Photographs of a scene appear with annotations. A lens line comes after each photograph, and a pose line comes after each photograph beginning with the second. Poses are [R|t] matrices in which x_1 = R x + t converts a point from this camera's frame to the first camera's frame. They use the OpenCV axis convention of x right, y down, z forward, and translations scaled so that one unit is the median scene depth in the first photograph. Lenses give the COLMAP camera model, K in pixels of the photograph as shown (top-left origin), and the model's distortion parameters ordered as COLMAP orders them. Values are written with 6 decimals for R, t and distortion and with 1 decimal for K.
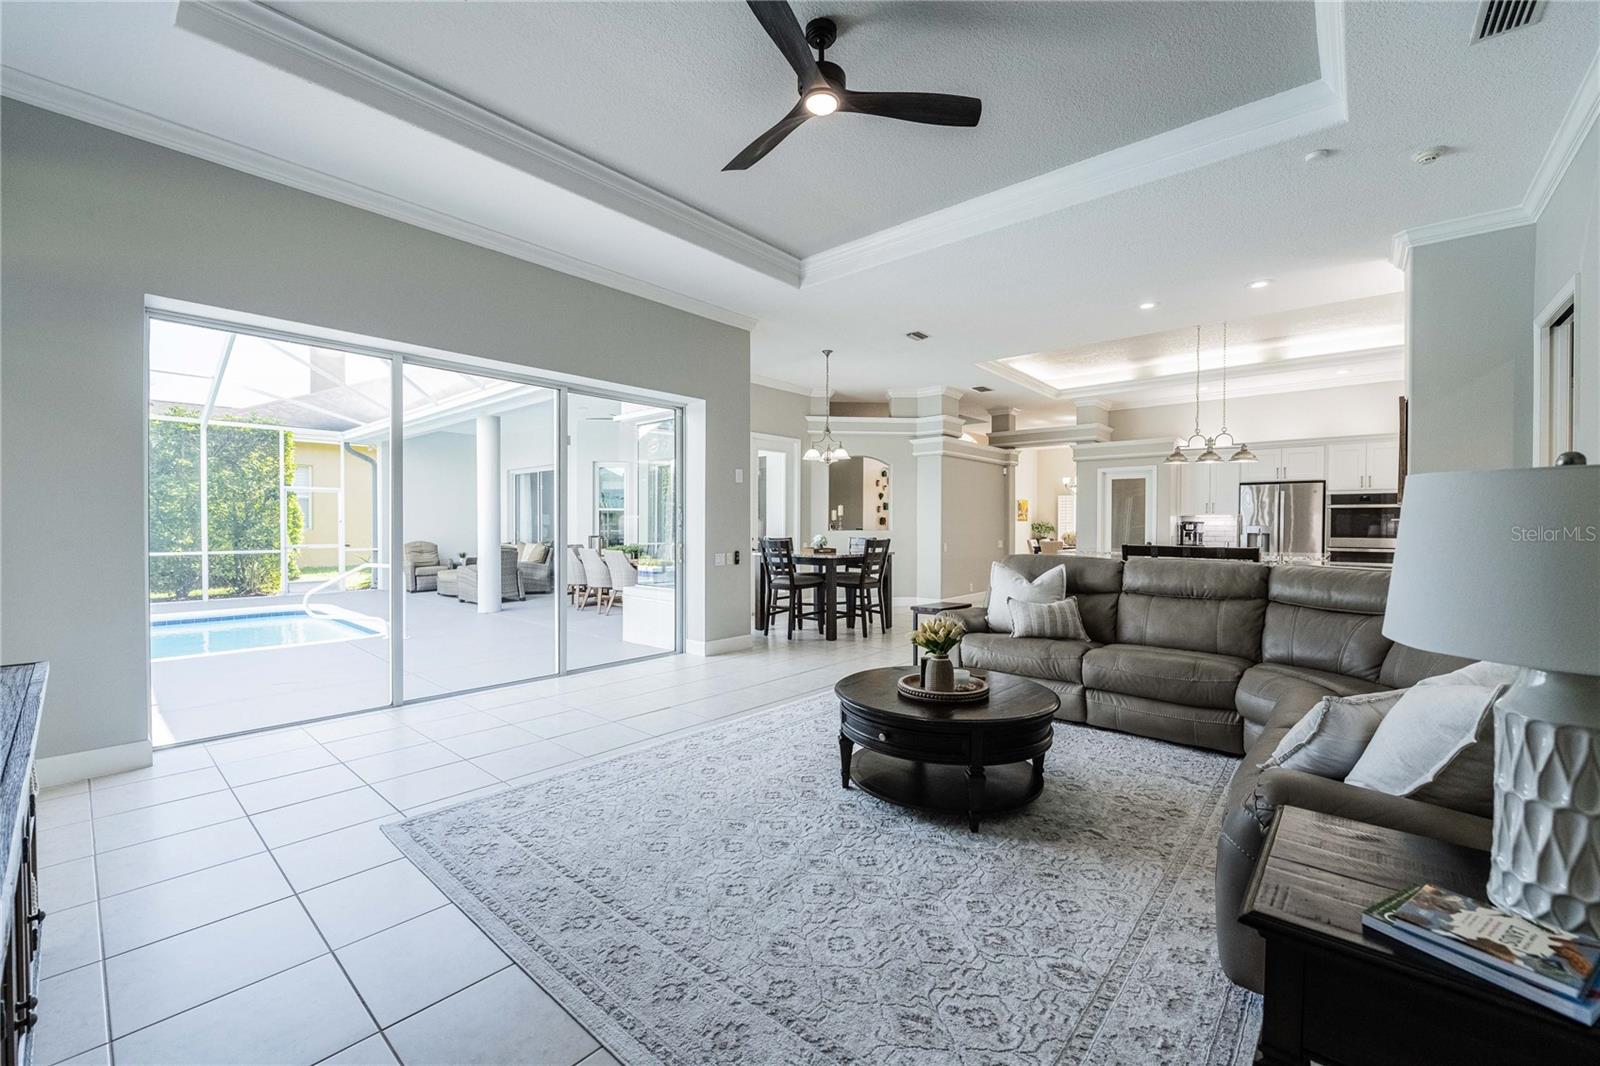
lens RADIAL K [[636.7, 0, 811.3], [0, 636.7, 533.5], [0, 0, 1]] dist [-0.009944, 0.000185]
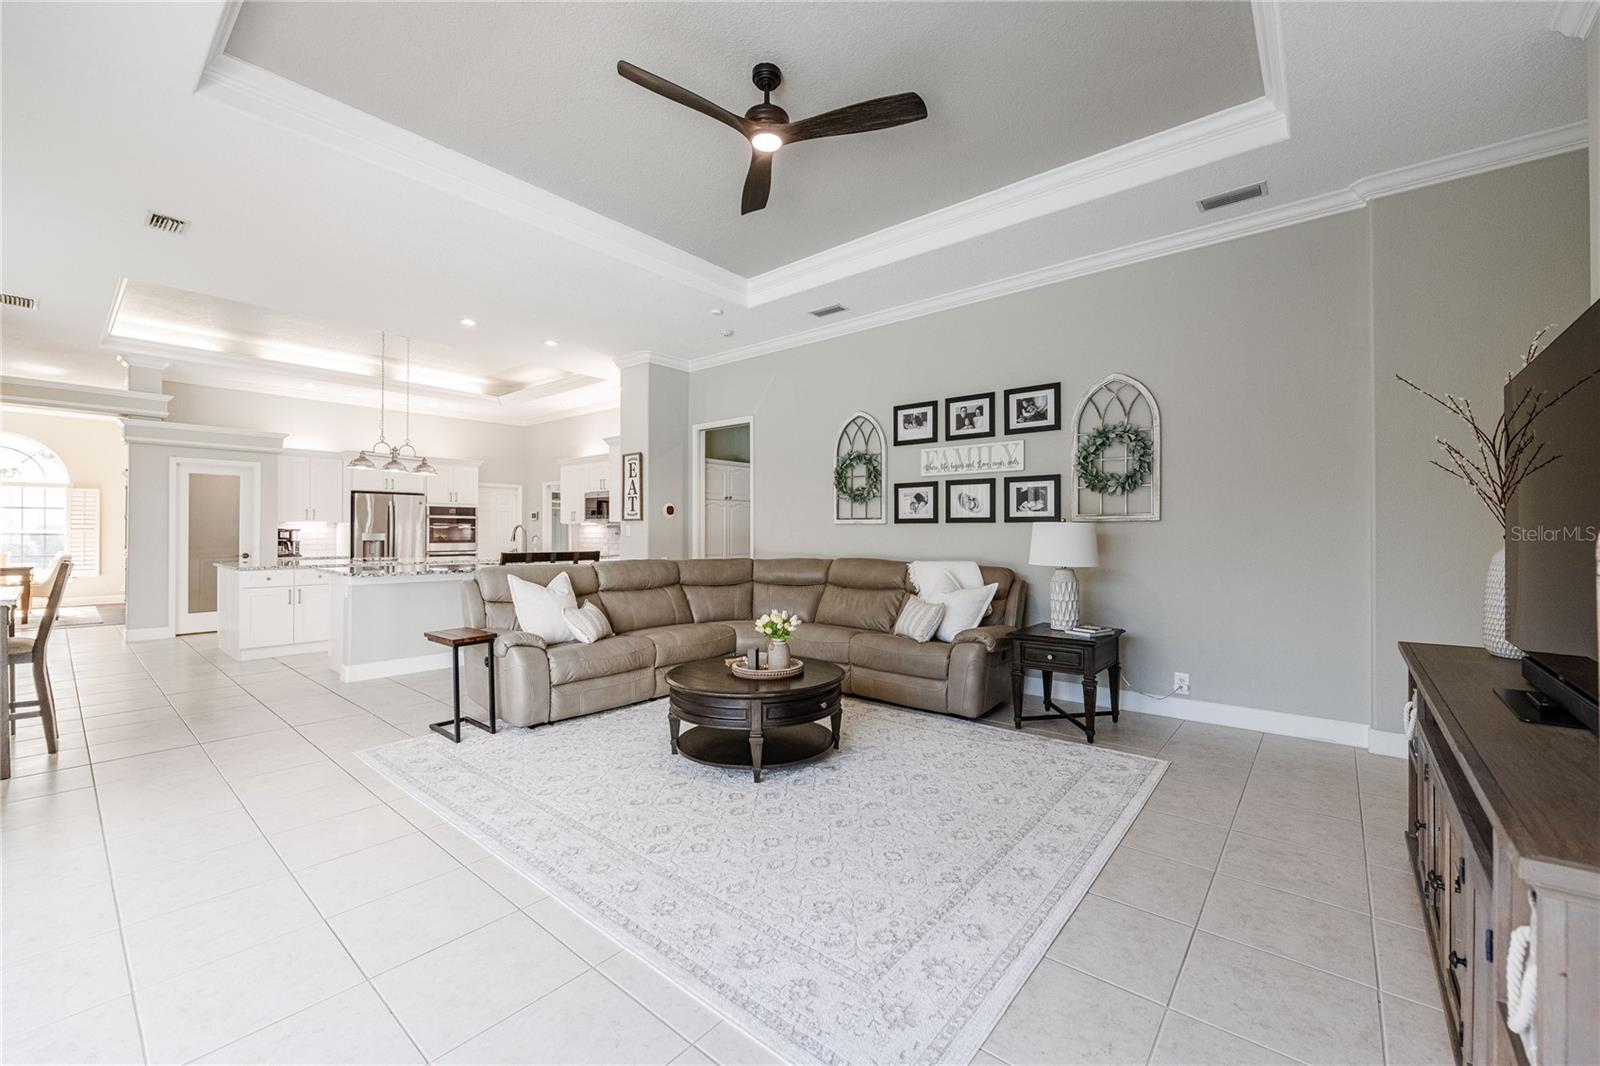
lens RADIAL K [[636.7, 0, 804.0], [0, 636.7, 524.8], [0, 0, 1]] dist [-0.009944, 0.000185]
pose [[-0.008129, 0.008837, 0.999928, -0.355318], [0.013147, 0.999875, -0.008729, -0.008149], [-0.999881, 0.013075, -0.008244, 0.322683]]
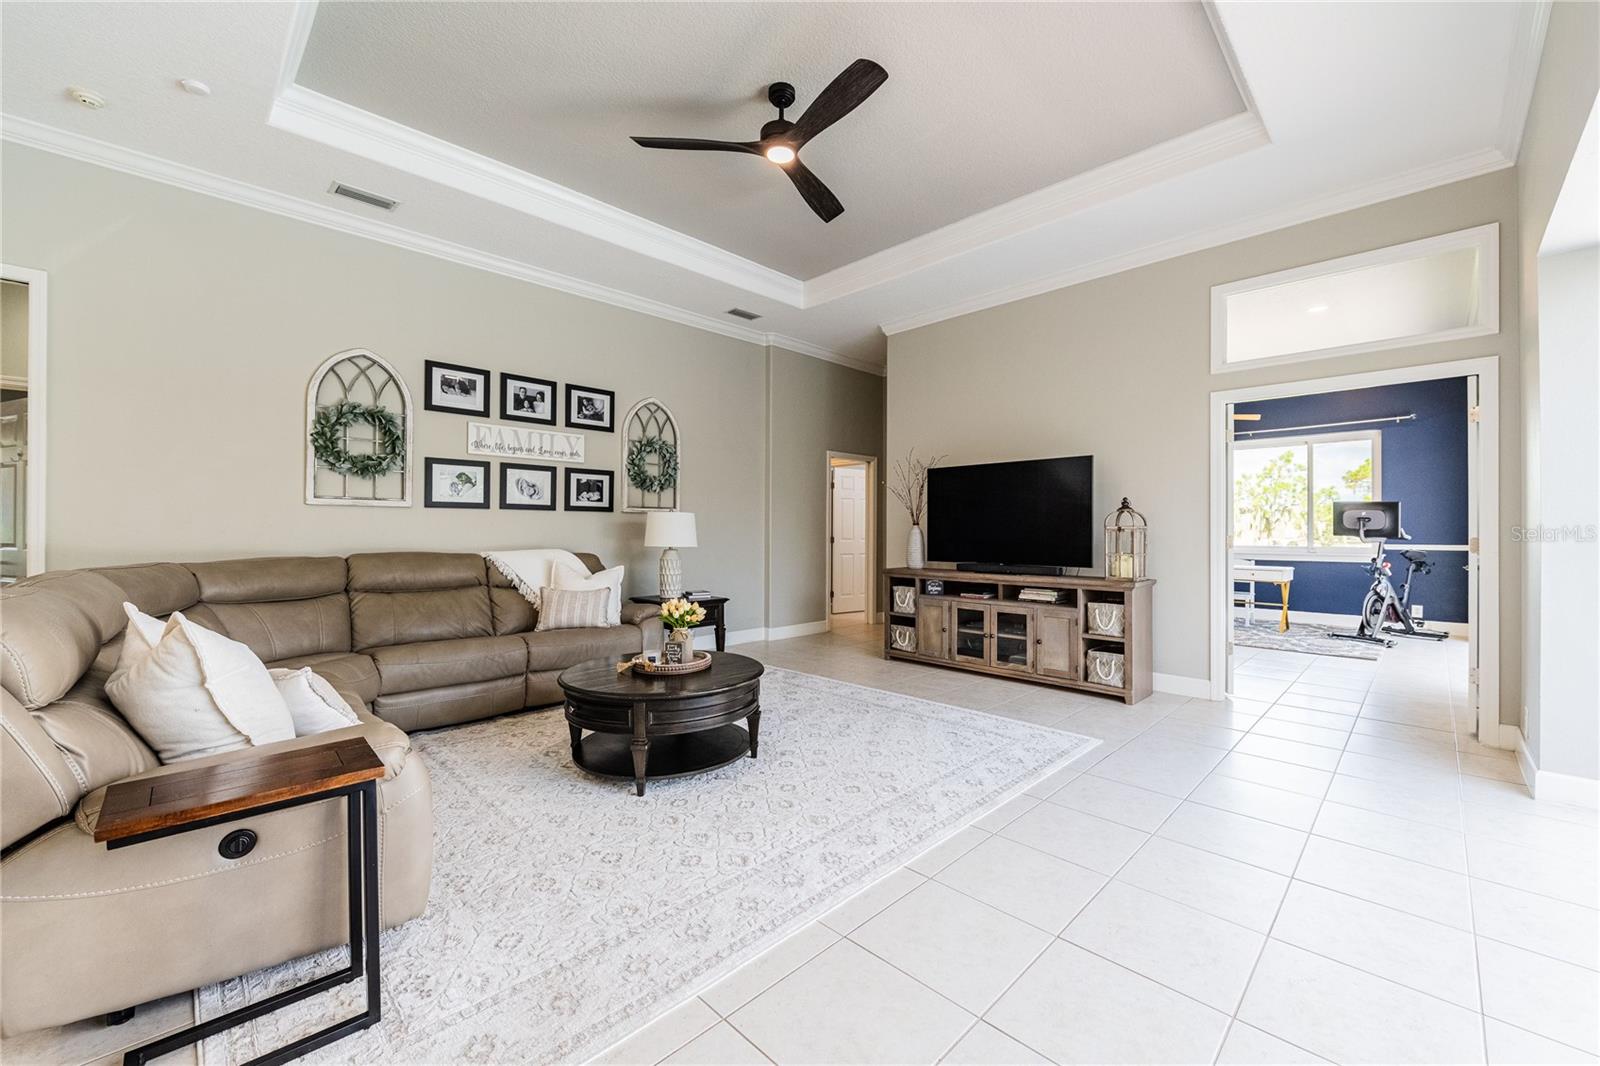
lens RADIAL K [[636.7, 0, 797.7], [0, 636.7, 531.4], [0, 0, 1]] dist [-0.009944, 0.000185]
pose [[-0.996205, -0.010082, 0.086449, -0.038173], [-0.008500, 0.999790, 0.018640, -0.006259], [-0.086618, 0.017835, -0.996082, 0.733355]]
